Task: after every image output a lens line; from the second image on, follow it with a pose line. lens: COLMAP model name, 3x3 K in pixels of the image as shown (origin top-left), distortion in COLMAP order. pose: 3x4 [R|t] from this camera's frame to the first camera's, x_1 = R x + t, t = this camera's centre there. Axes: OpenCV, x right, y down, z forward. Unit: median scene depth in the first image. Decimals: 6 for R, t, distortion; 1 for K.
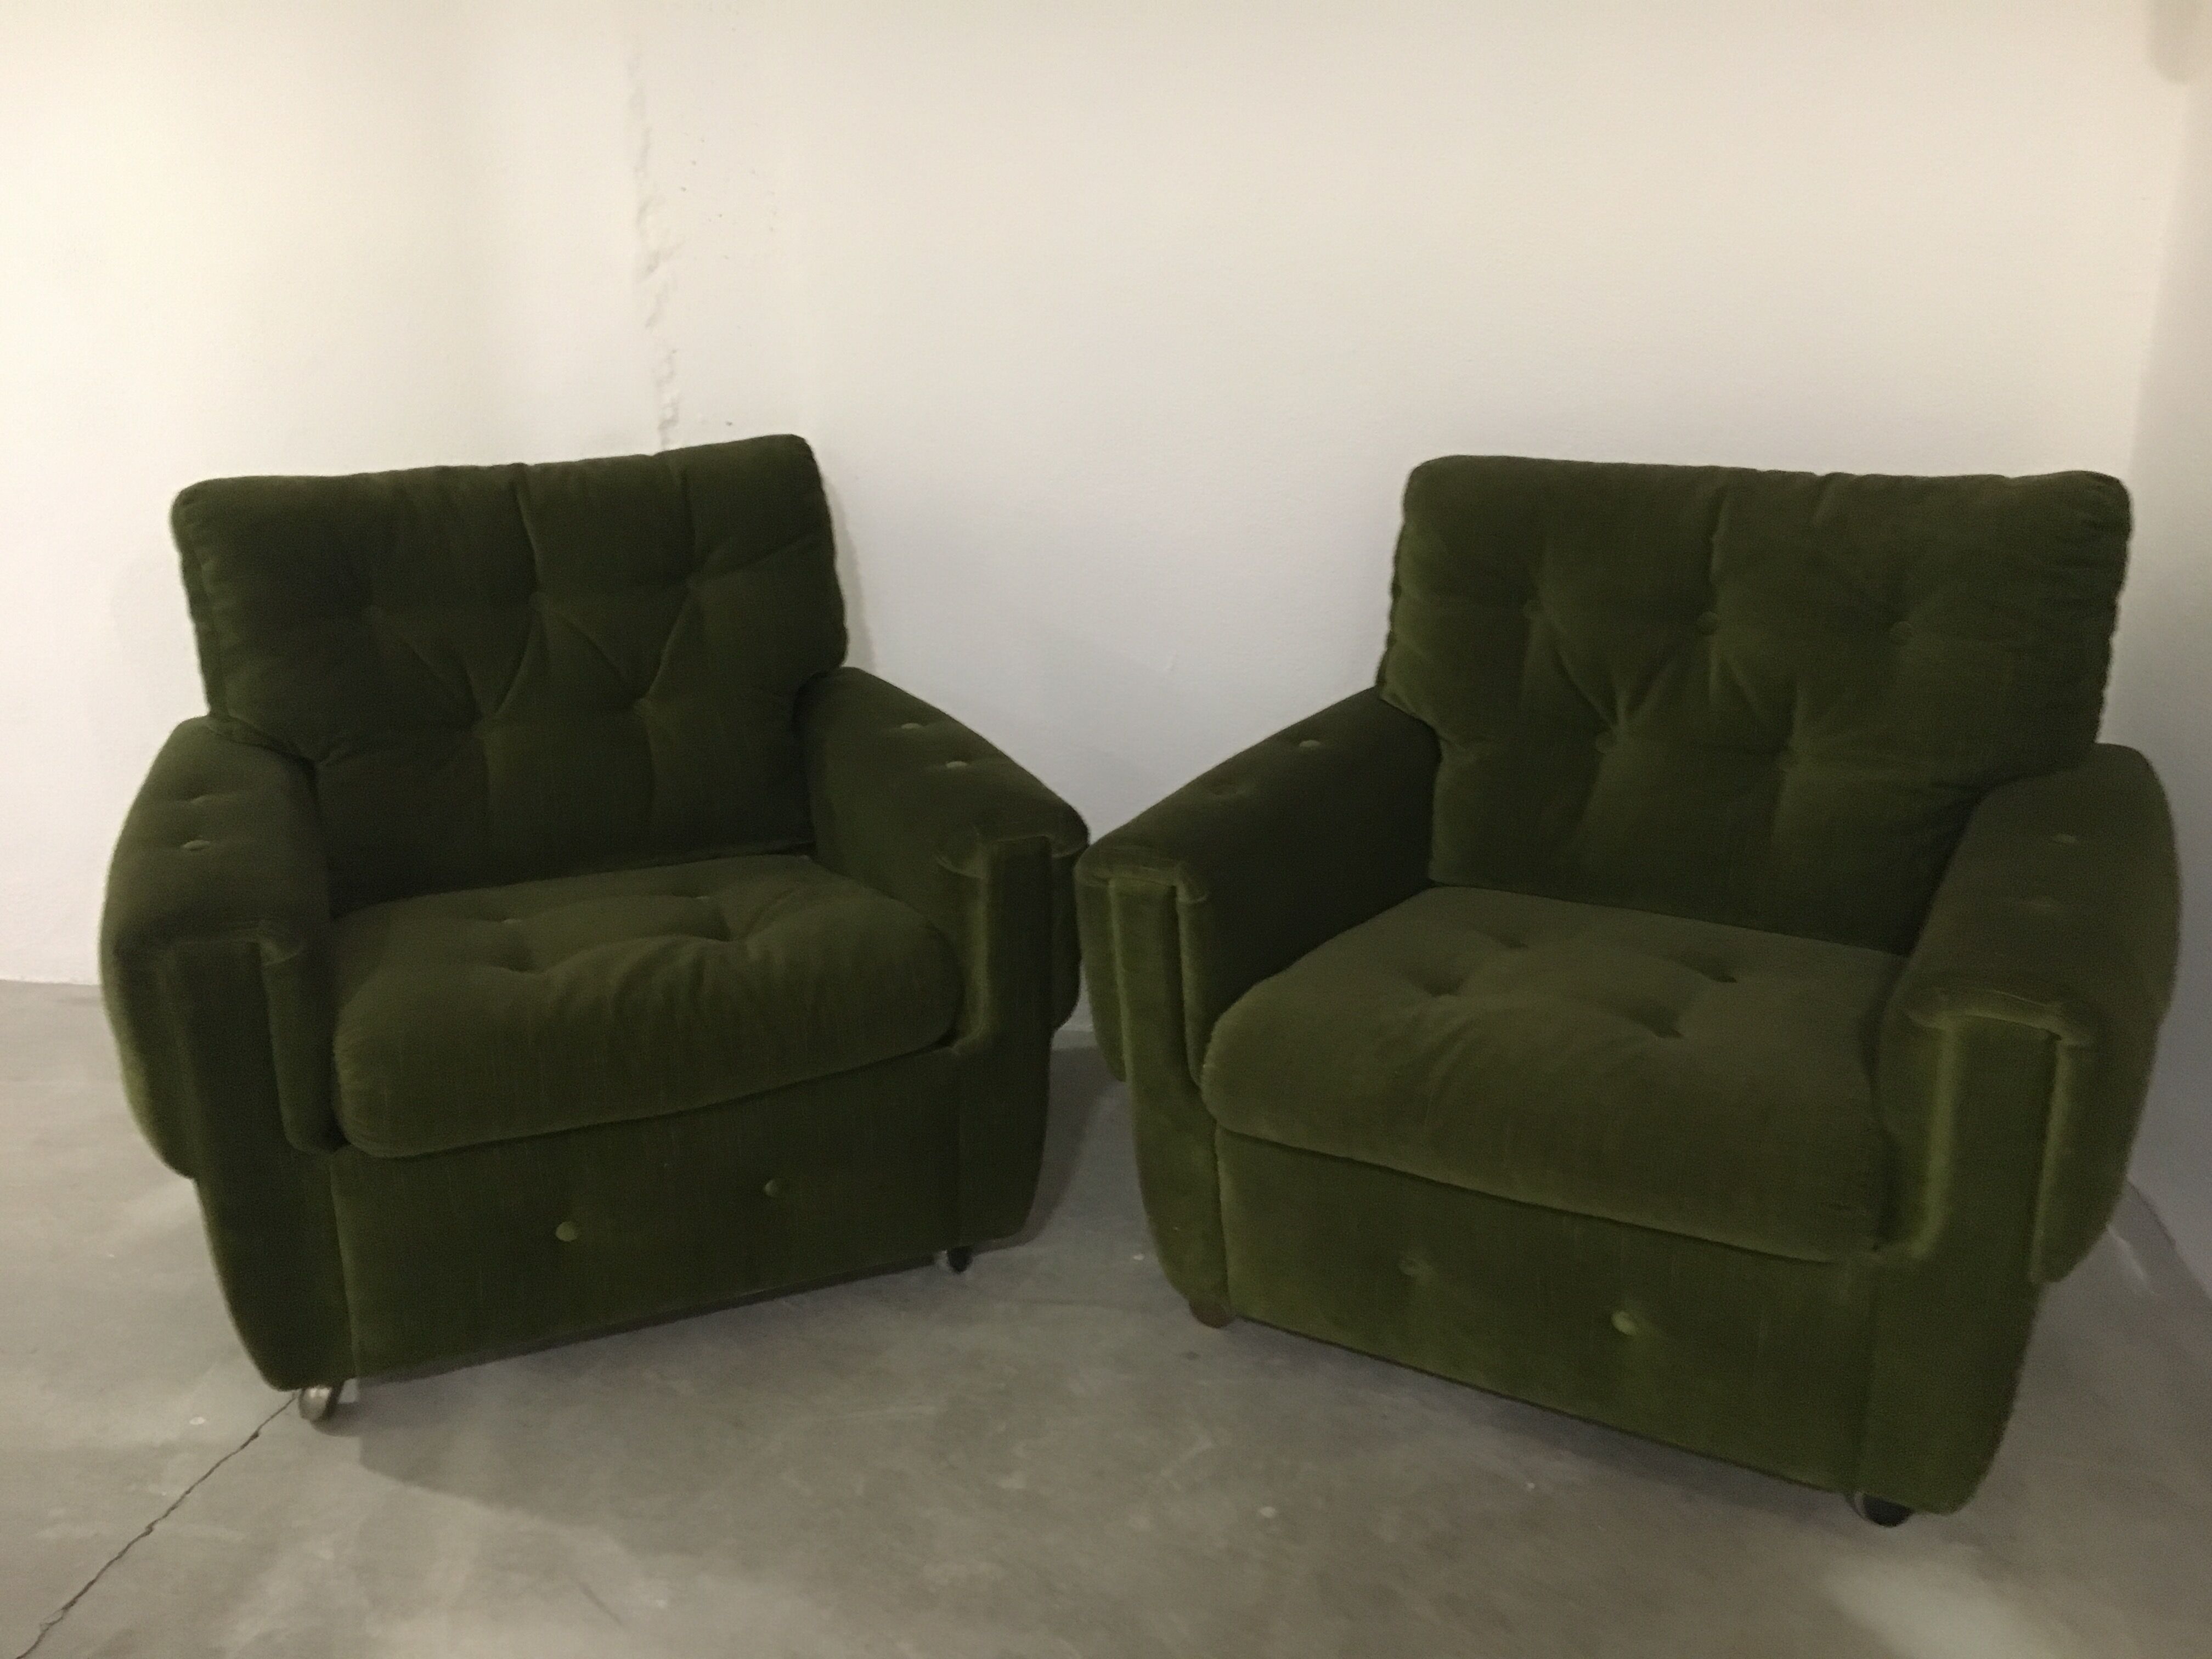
lens RADIAL K [[1879.6, 0, 1106.0], [0, 1879.6, 829.5], [0, 0, 1]] dist [0.084842, -0.122581]
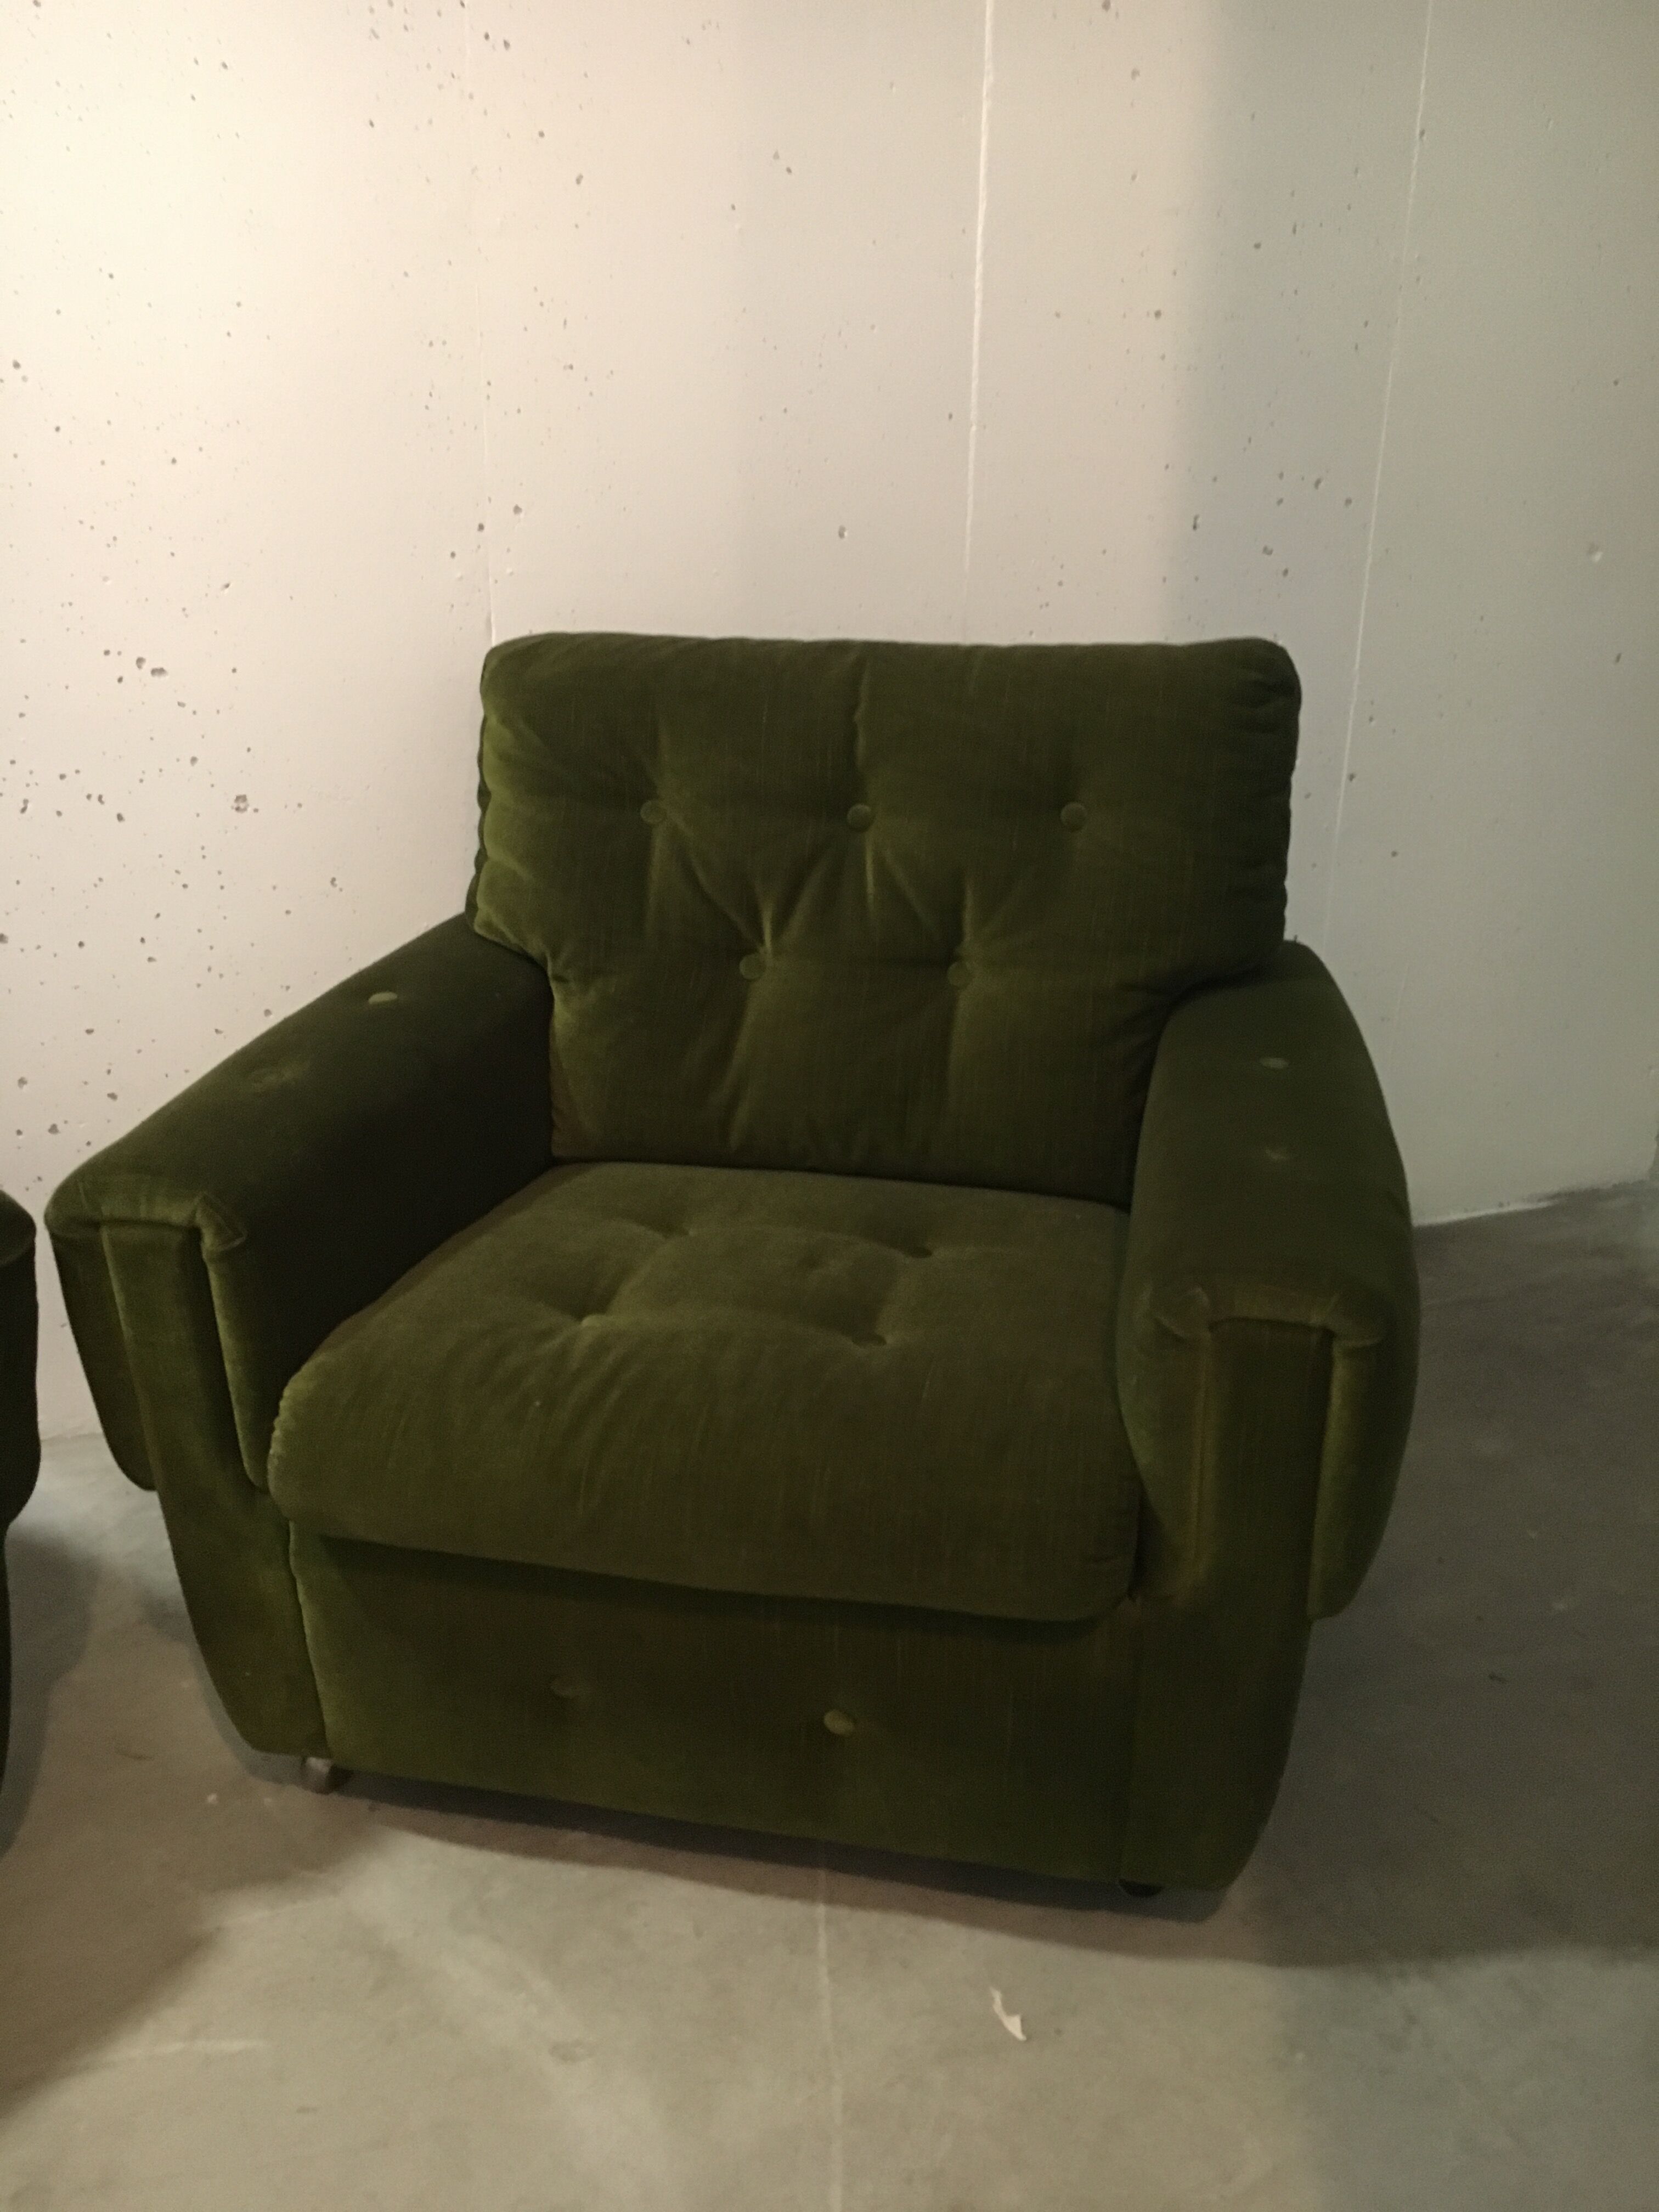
lens RADIAL K [[1871.6, 0, 822.7], [0, 1871.6, 1104.8], [0, 0, 1]] dist [0.087152, -0.115909]
pose [[0.951679, -0.095286, 0.291936, 0.052736], [0.078327, 0.994518, 0.069268, -0.041933], [-0.296937, -0.043055, 0.953926, 0.224262]]
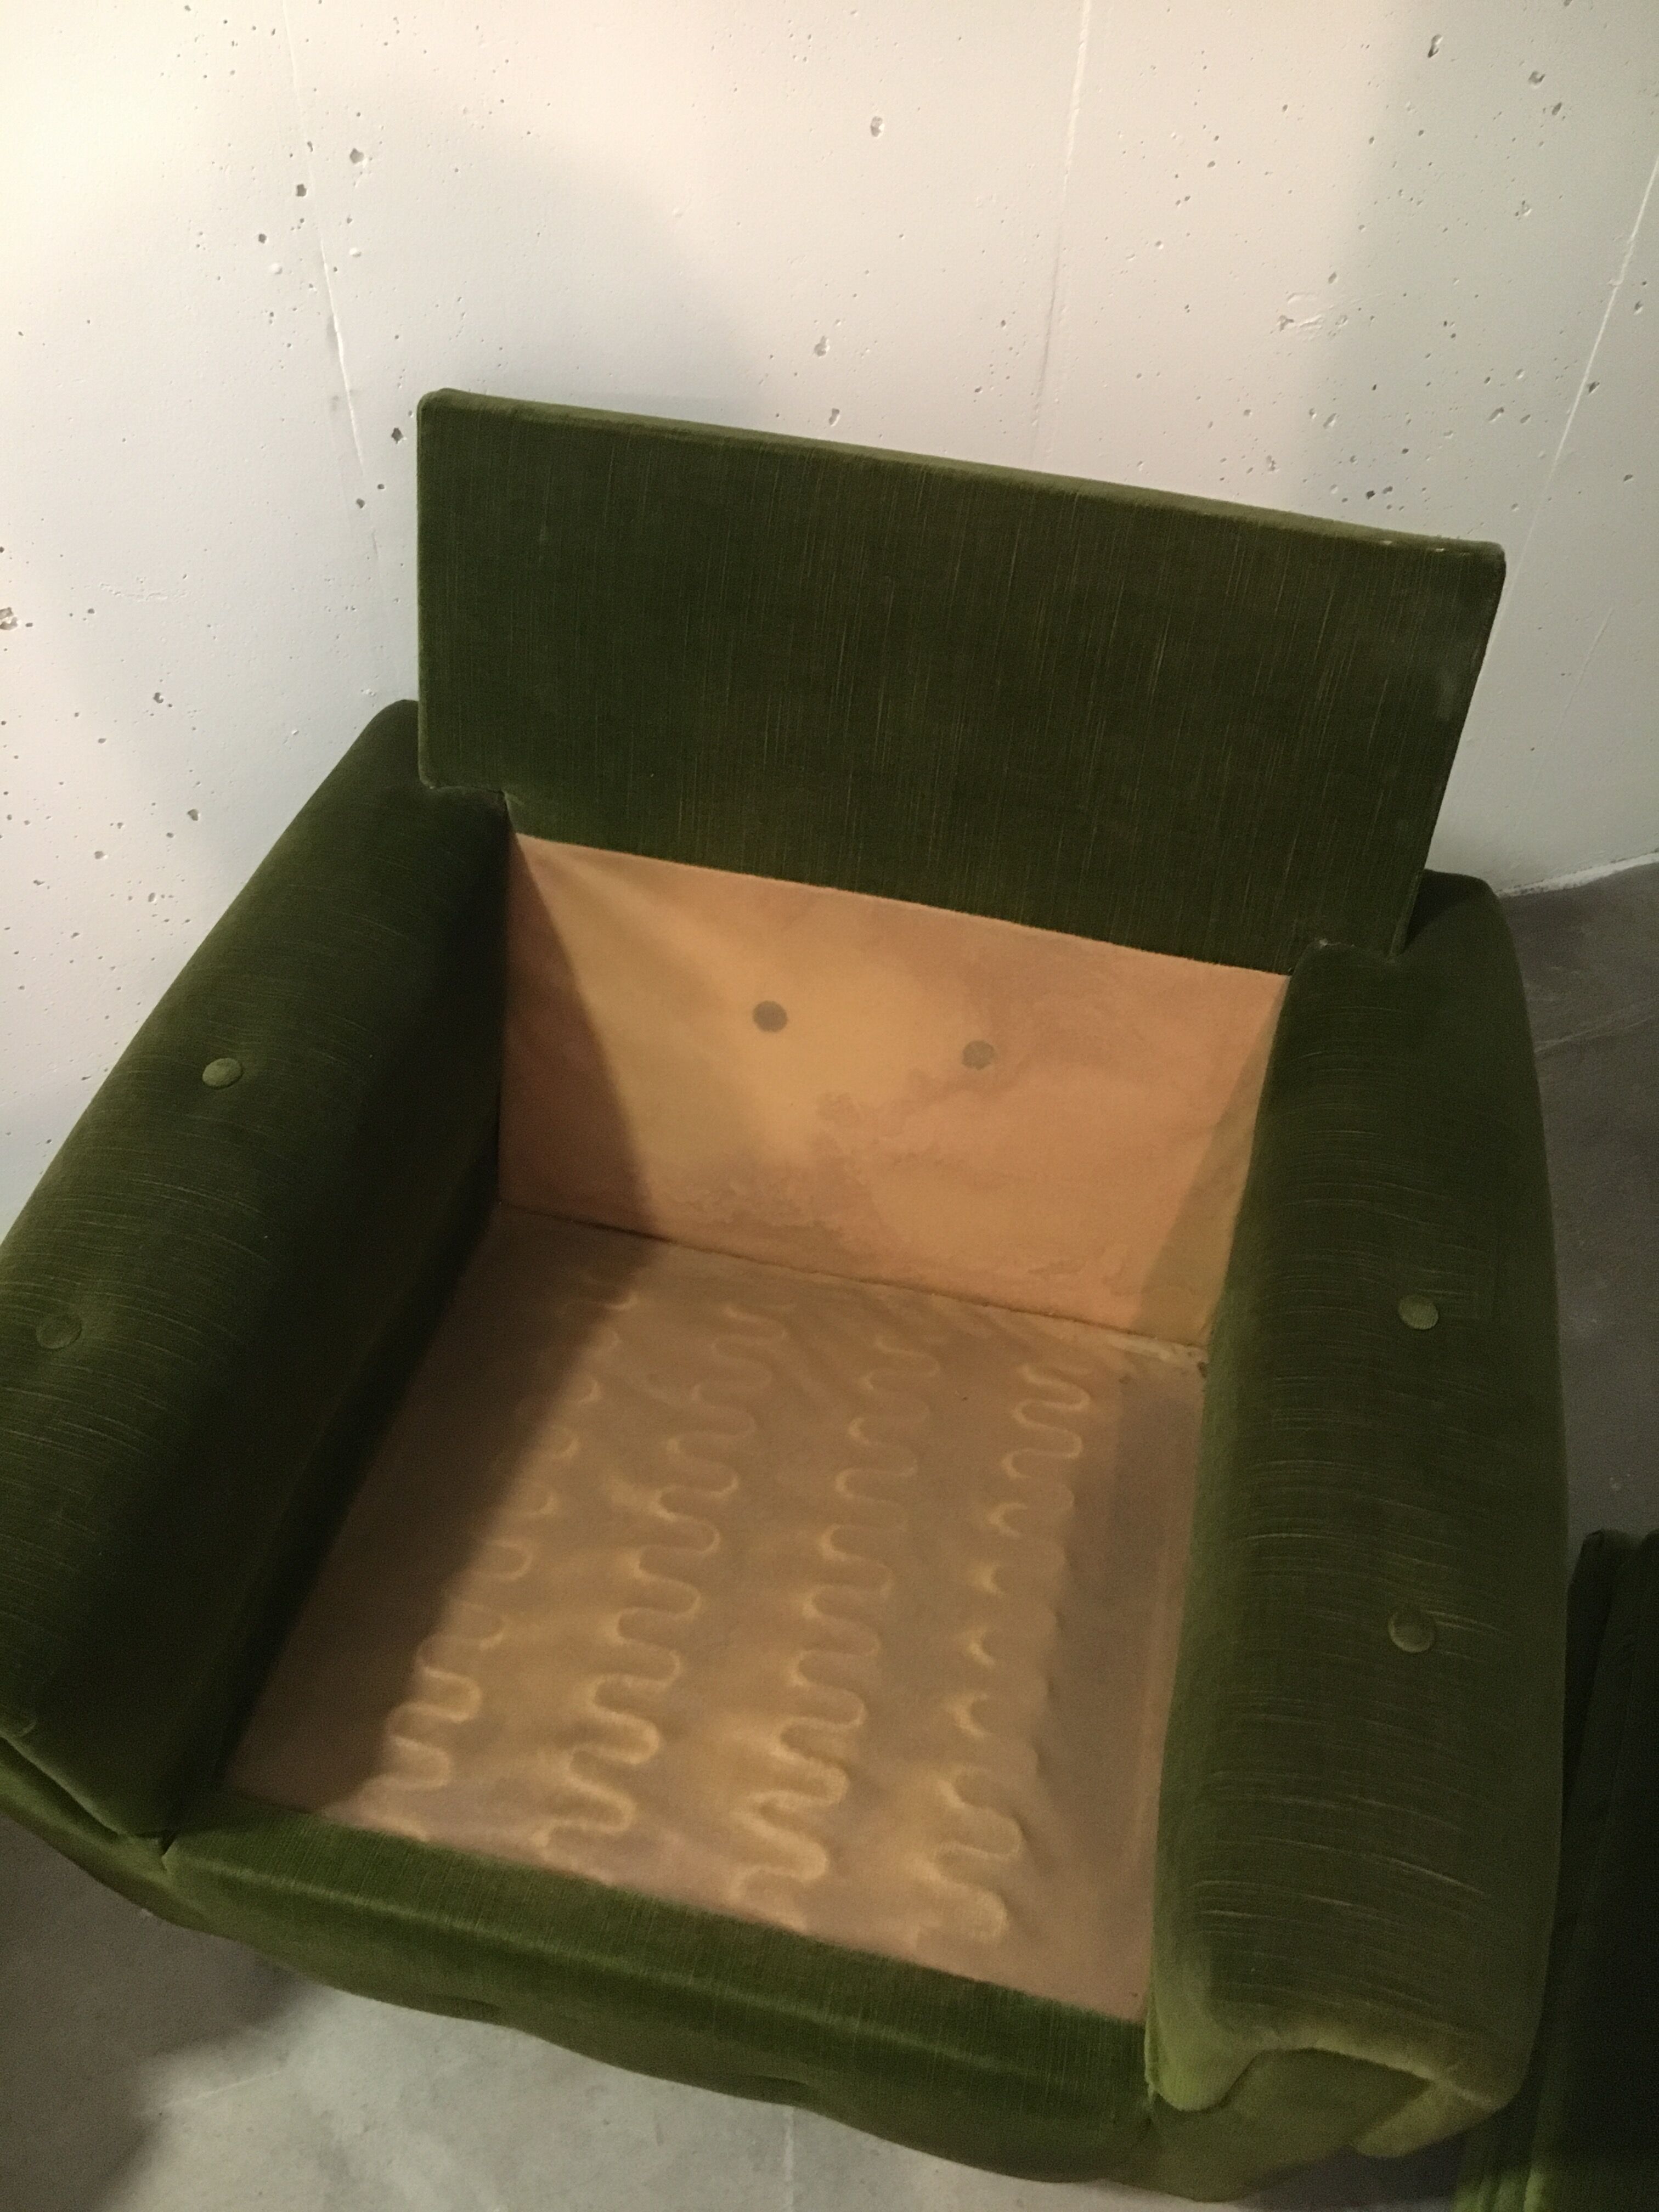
lens RADIAL K [[1892.0, 0, 839.4], [0, 1892.0, 1112.8], [0, 0, 1]] dist [0.048614, -0.060342]
pose [[0.959095, -0.198244, 0.202080, 0.180794], [0.059172, 0.838475, 0.541718, -0.359163], [-0.276831, -0.507602, 0.815908, 0.508806]]
